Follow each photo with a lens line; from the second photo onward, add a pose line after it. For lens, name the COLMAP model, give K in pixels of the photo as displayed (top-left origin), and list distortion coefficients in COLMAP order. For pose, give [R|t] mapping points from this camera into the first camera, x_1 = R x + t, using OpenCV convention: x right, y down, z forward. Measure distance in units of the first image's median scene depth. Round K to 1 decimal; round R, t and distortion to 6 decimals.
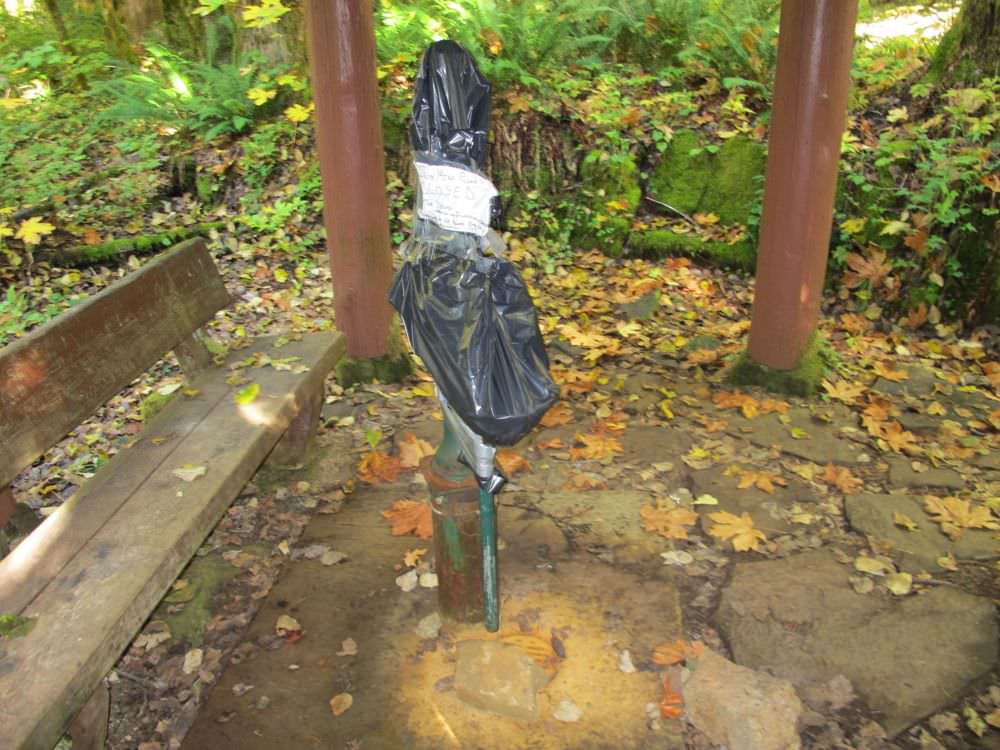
lens RADIAL K [[825.3, 0, 500.0], [0, 825.3, 375.0], [0, 0, 1]] dist [-0.152744, 0.125268]
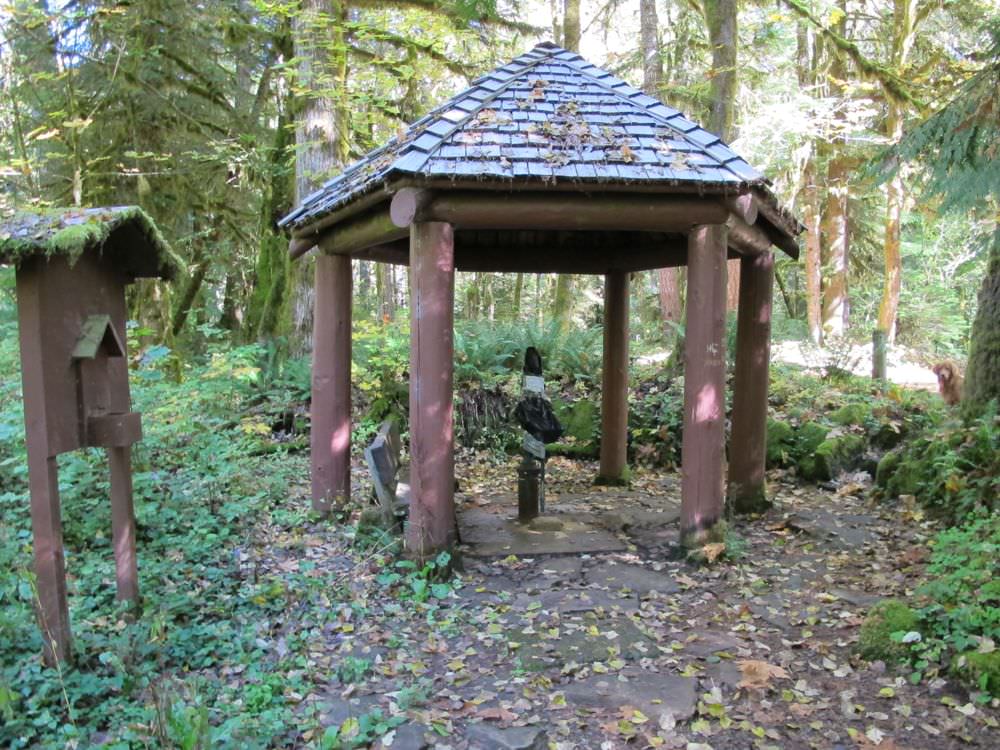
lens RADIAL K [[825.3, 0, 500.0], [0, 825.3, 375.0], [0, 0, 1]] dist [-0.152744, 0.125268]
pose [[0.975493, 0.027083, 0.218356, -0.392400], [0.057552, 0.926439, -0.372019, 0.437549], [-0.212369, 0.375469, 0.902176, -0.934373]]
